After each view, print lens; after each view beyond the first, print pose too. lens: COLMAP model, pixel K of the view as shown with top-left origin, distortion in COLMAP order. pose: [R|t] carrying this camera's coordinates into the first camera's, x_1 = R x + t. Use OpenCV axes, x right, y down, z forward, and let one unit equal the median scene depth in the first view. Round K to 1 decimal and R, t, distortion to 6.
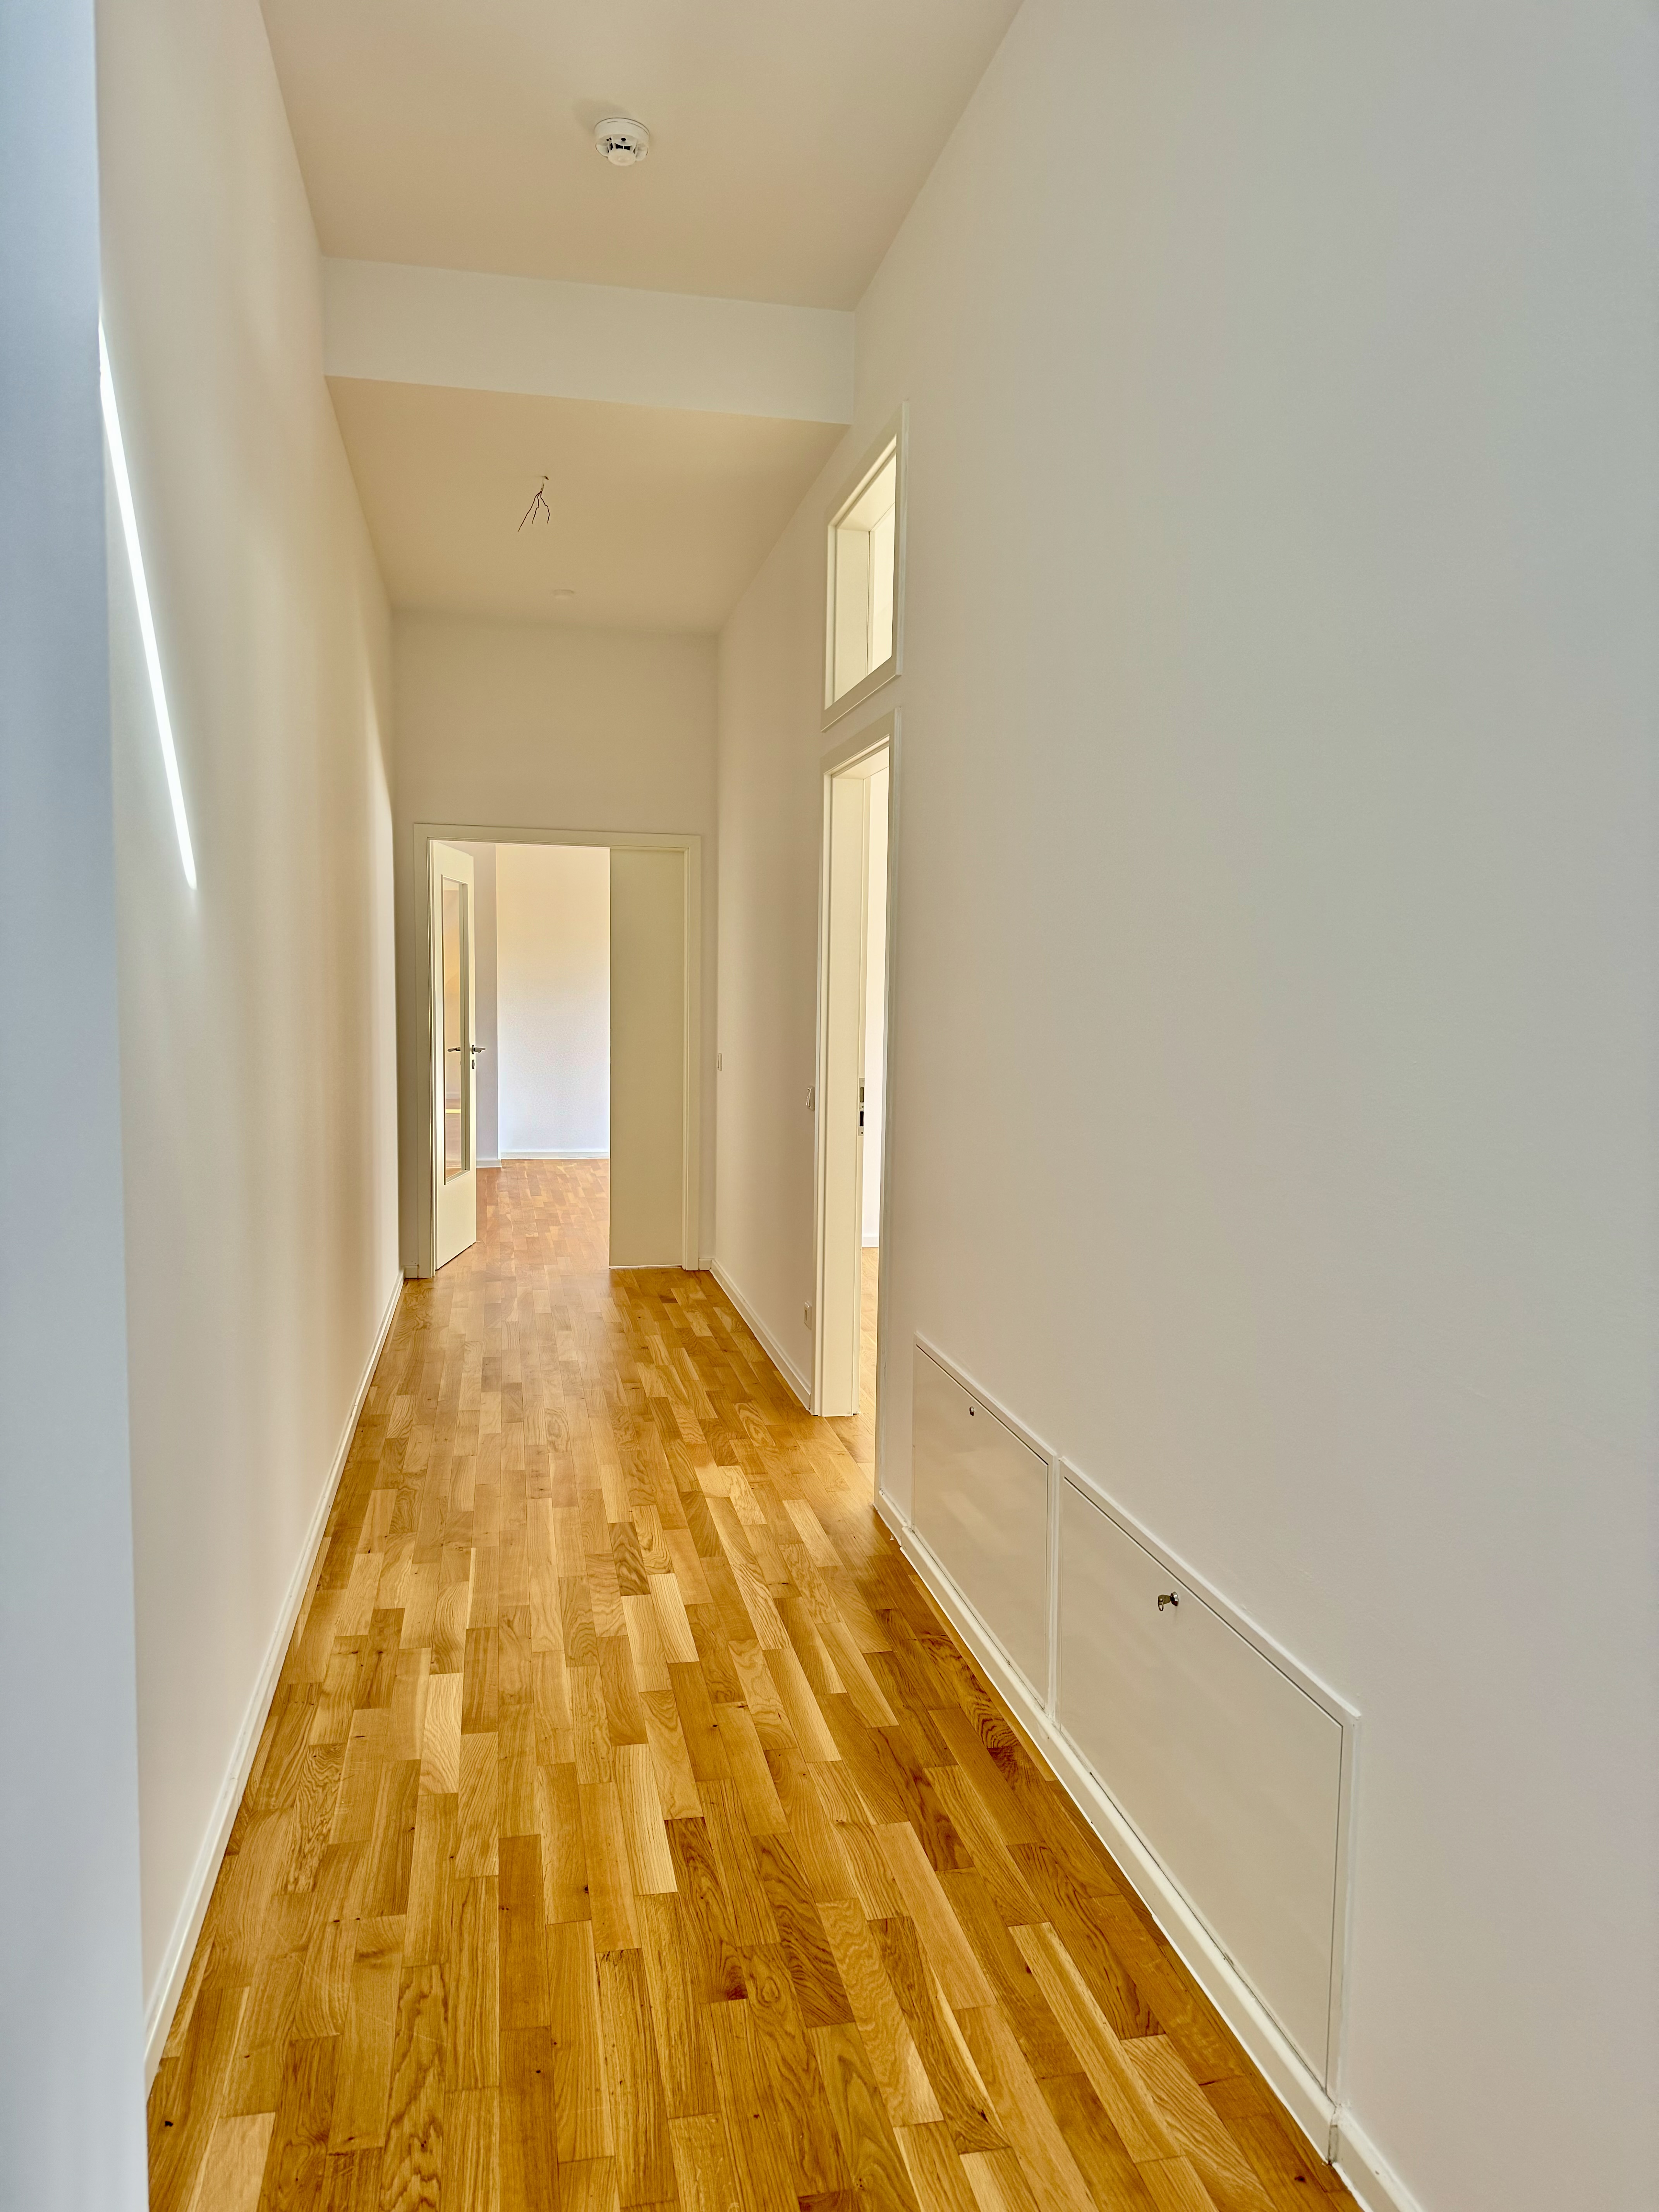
lens RADIAL K [[1540.8, 0, 830.7], [0, 1540.8, 1106.9], [0, 0, 1]] dist [-0.010338, -0.006611]
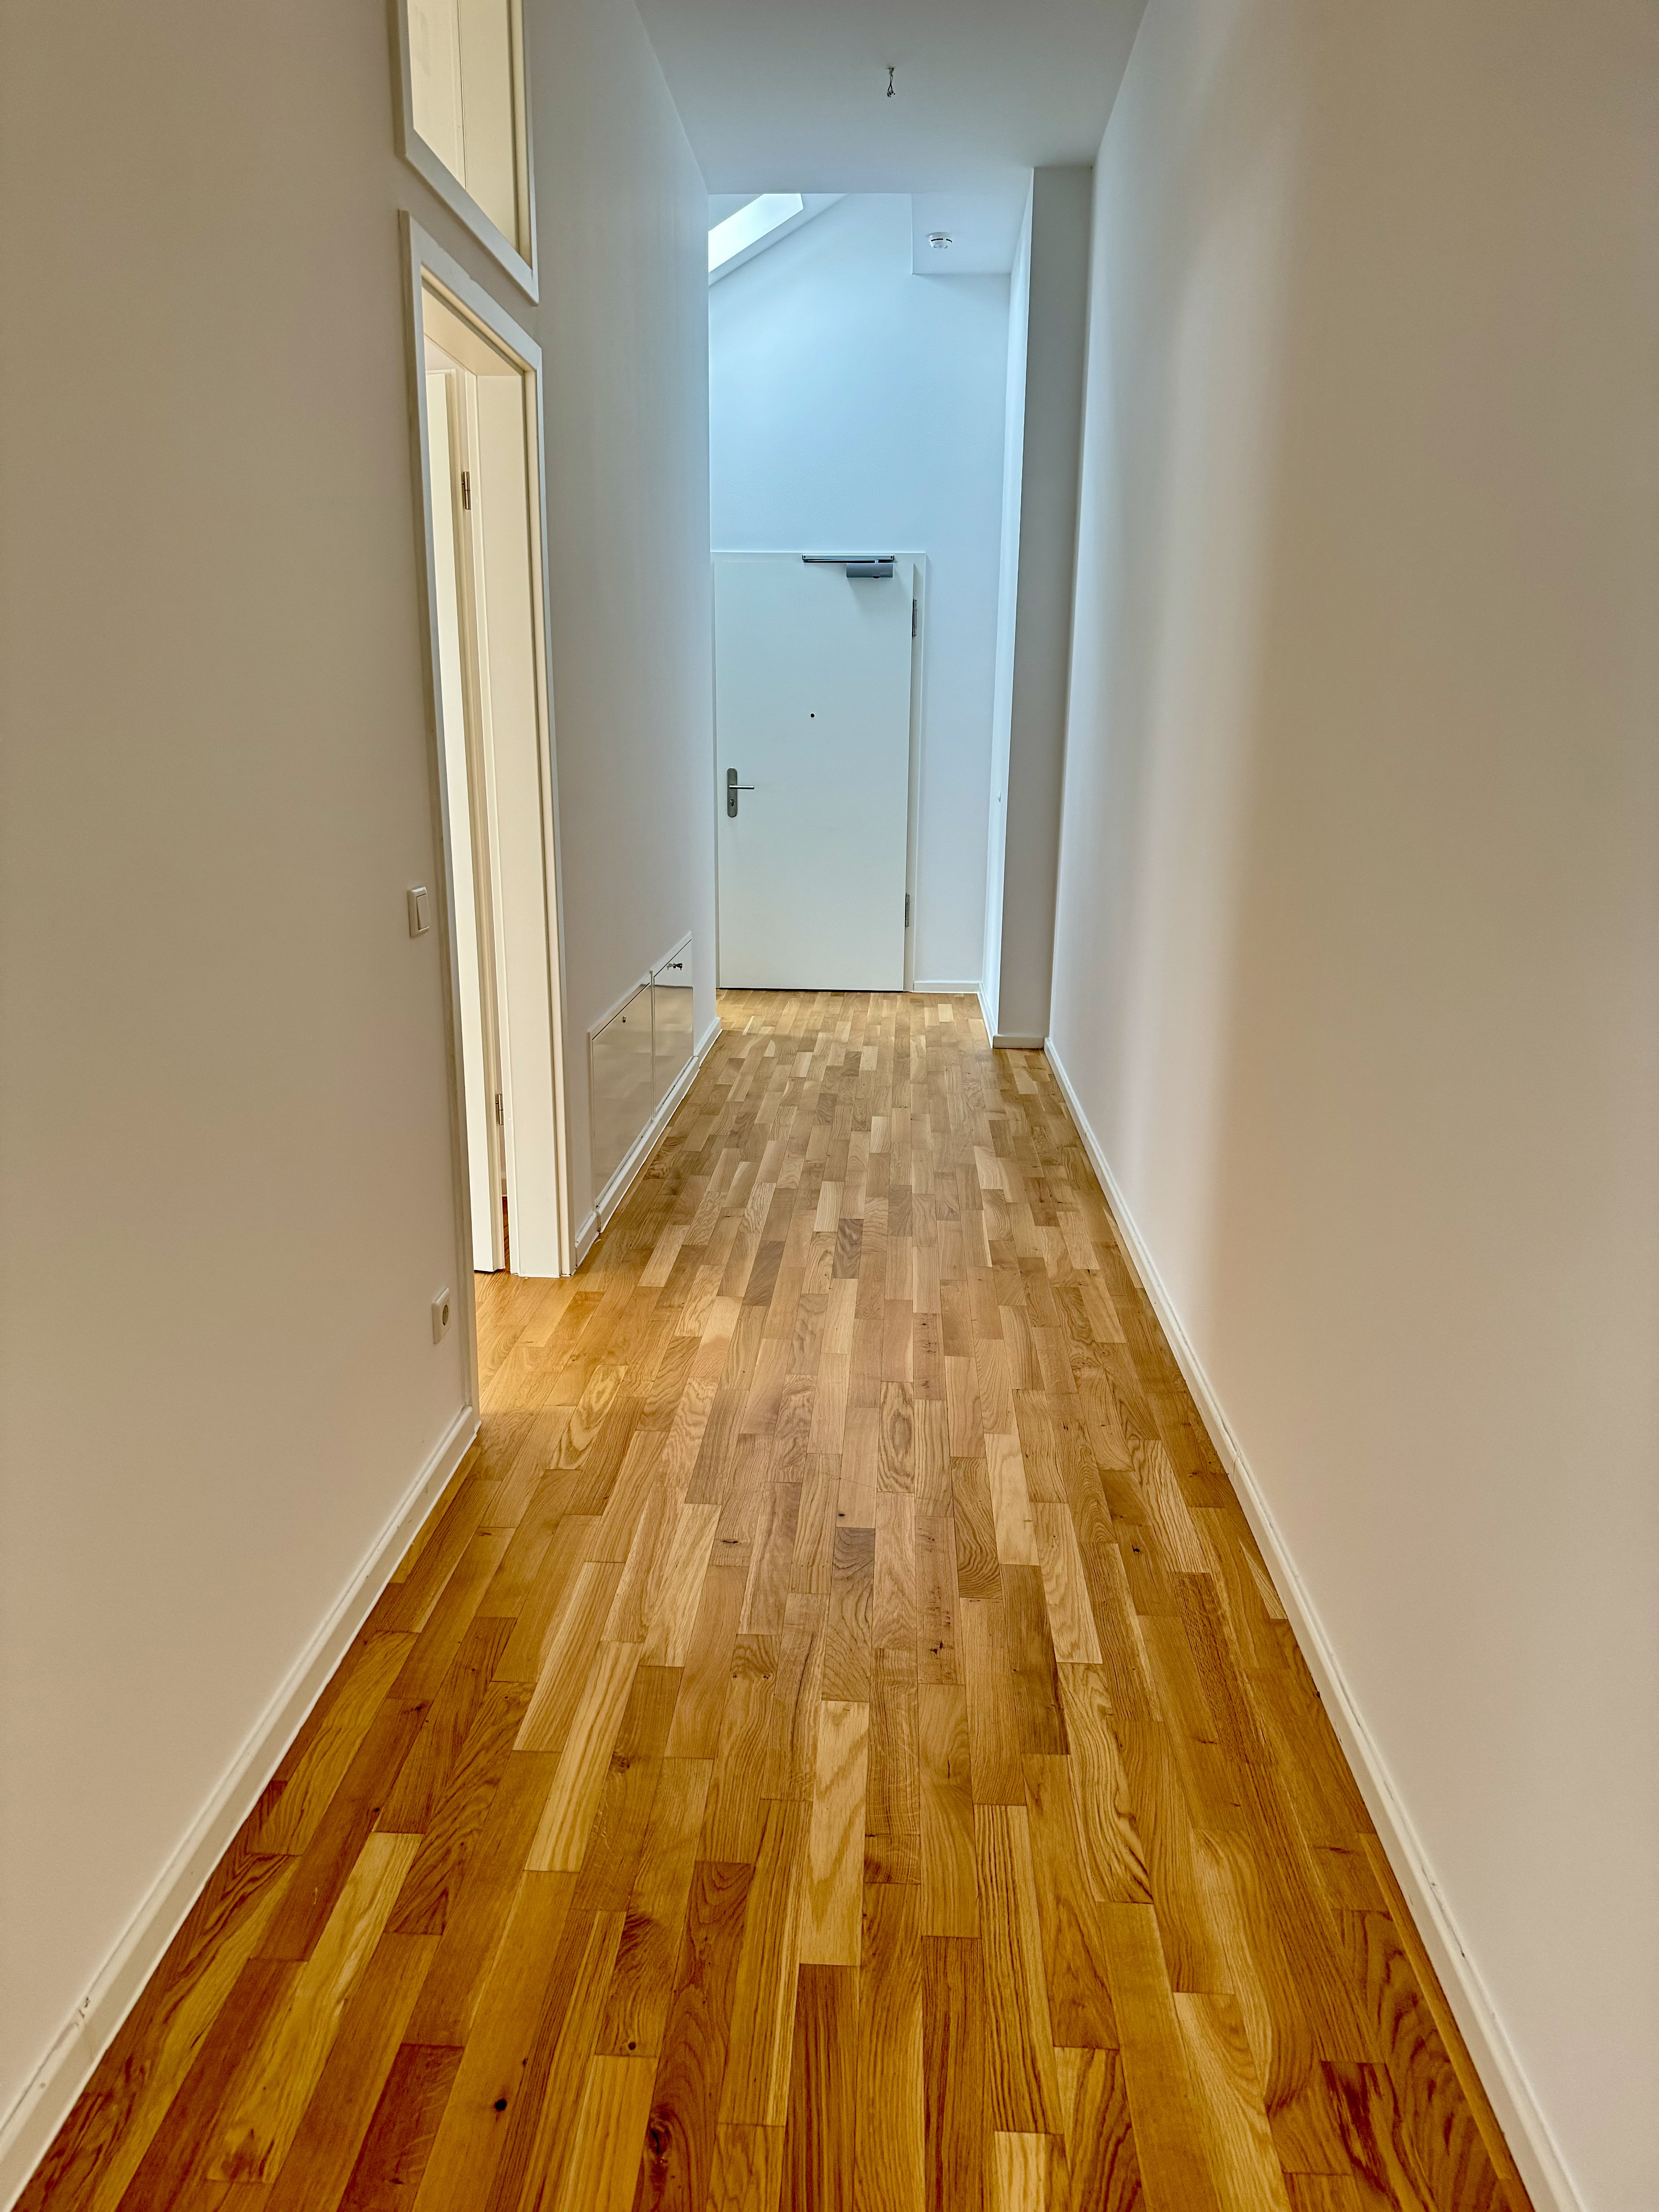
lens RADIAL K [[1540.8, 0, 830.9], [0, 1540.8, 1106.2], [0, 0, 1]] dist [-0.010338, -0.006611]
pose [[-0.967270, -0.084647, 0.239213, -0.392406], [-0.003370, 0.946921, 0.321448, -0.159440], [-0.253726, 0.310121, -0.916214, 2.078510]]
